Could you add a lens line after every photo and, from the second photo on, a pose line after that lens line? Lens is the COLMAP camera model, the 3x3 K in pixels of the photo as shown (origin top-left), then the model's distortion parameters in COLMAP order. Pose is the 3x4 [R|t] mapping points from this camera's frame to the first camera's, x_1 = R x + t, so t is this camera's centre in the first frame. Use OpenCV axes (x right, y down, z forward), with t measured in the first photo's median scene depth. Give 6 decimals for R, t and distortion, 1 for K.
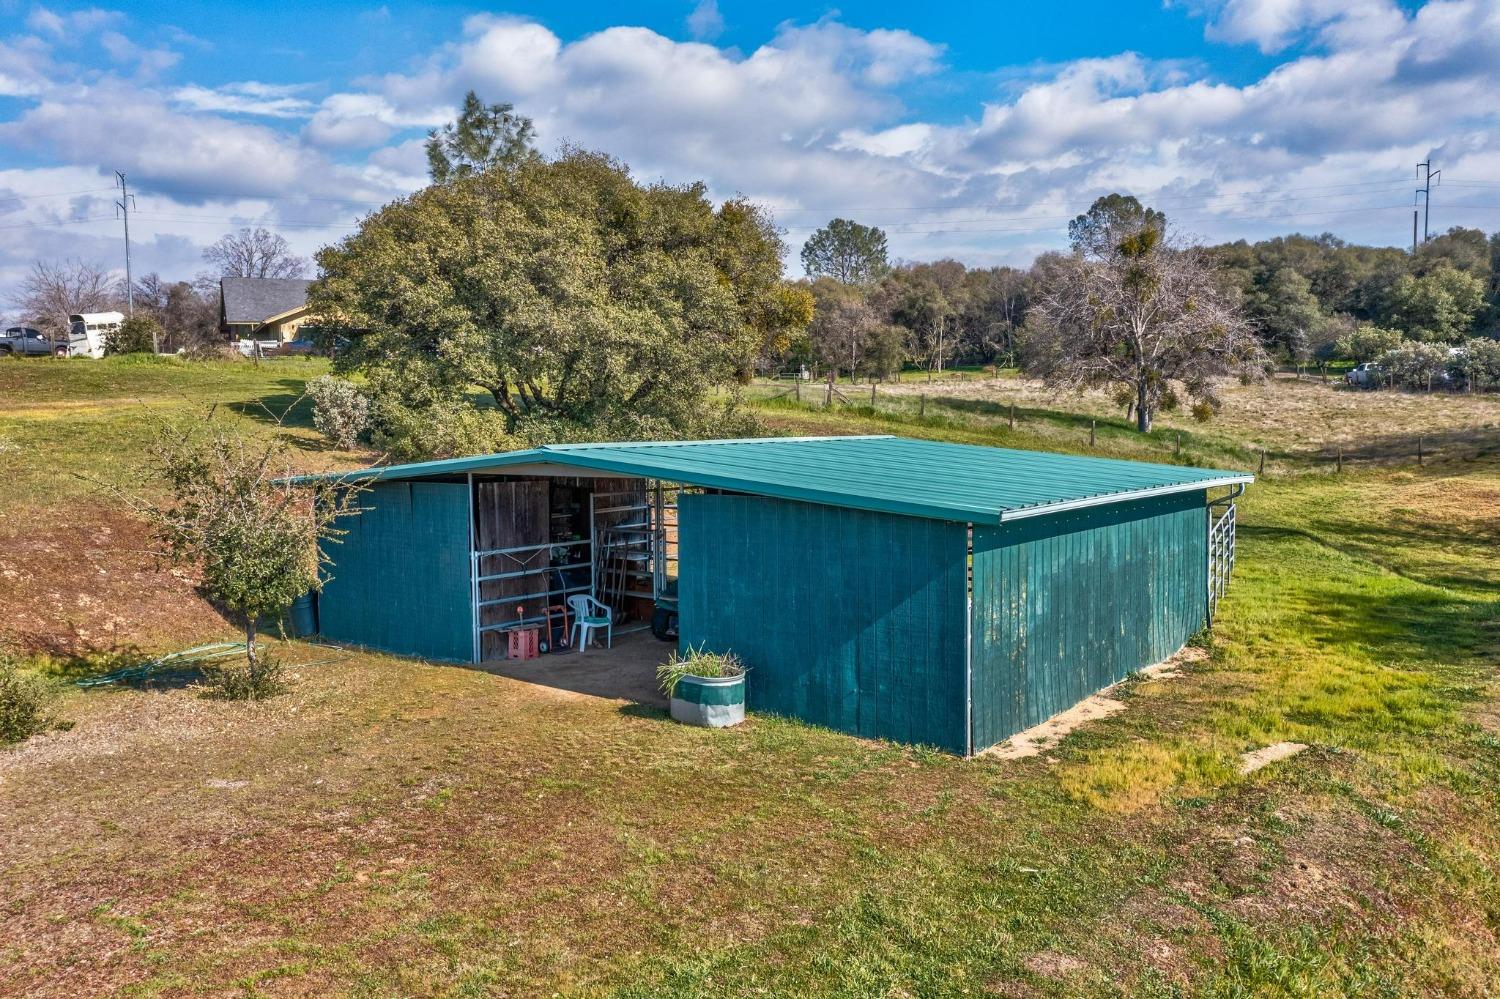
lens RADIAL K [[1158.6, 0, 750.0], [0, 1158.6, 499.5], [0, 0, 1]] dist [-0.006854, -0.002362]
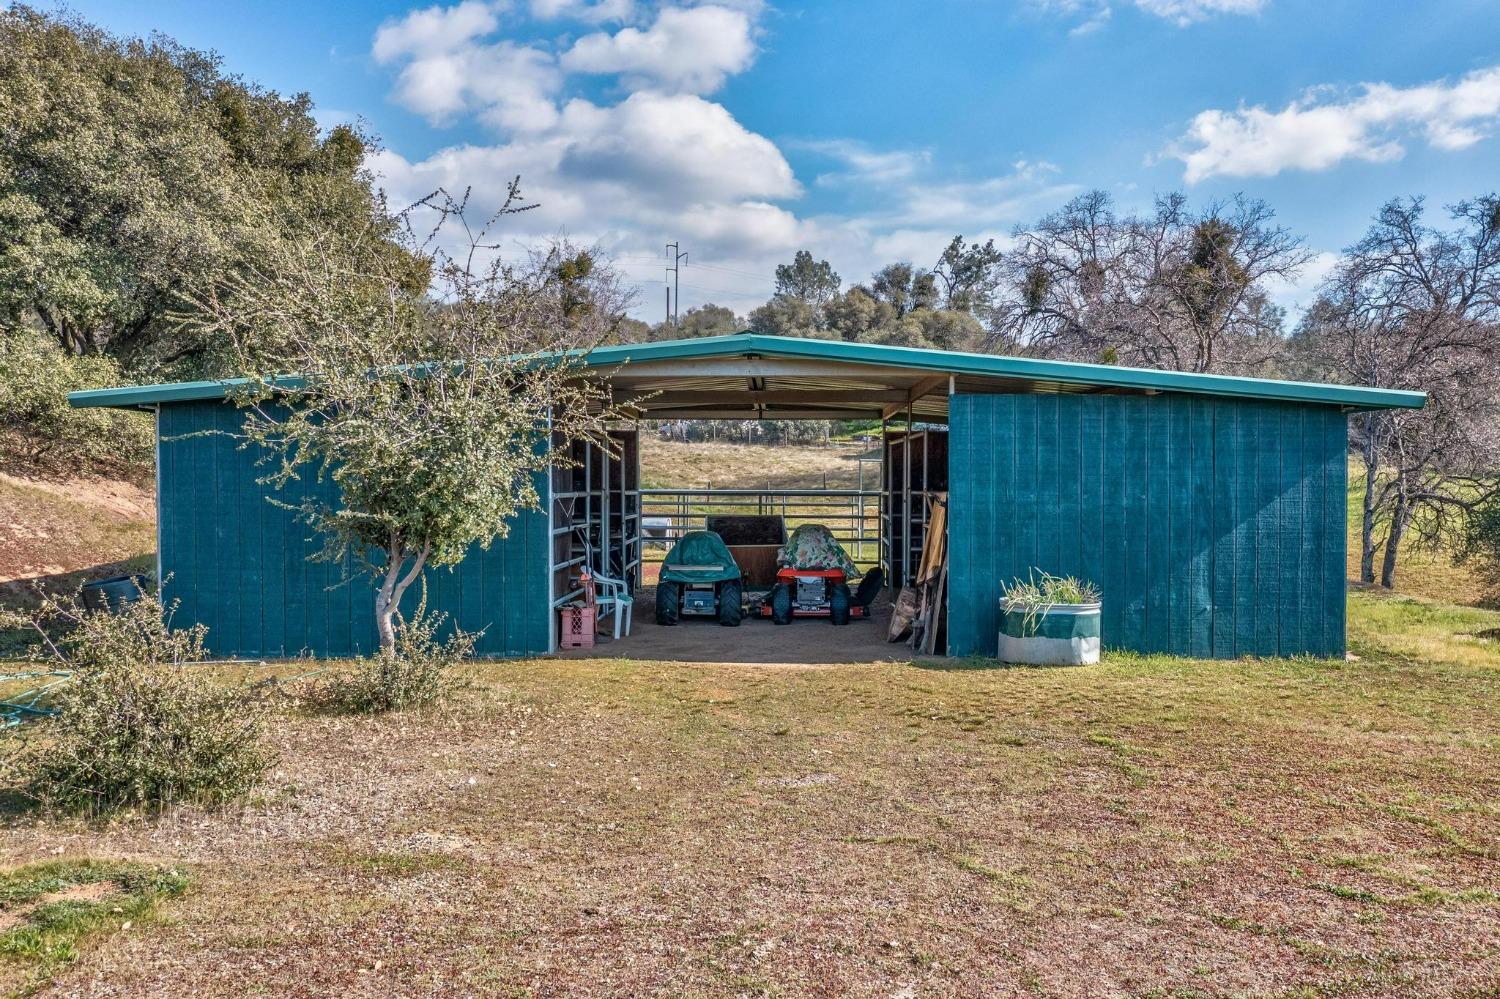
lens RADIAL K [[1245.9, 0, 750.0], [0, 1245.9, 499.5], [0, 0, 1]] dist [-0.012735, -0.002458]
pose [[0.801655, 0.004216, 0.597773, -0.738131], [0.032068, 0.998232, -0.050046, 0.115722], [-0.596927, 0.059289, 0.800102, 0.433175]]
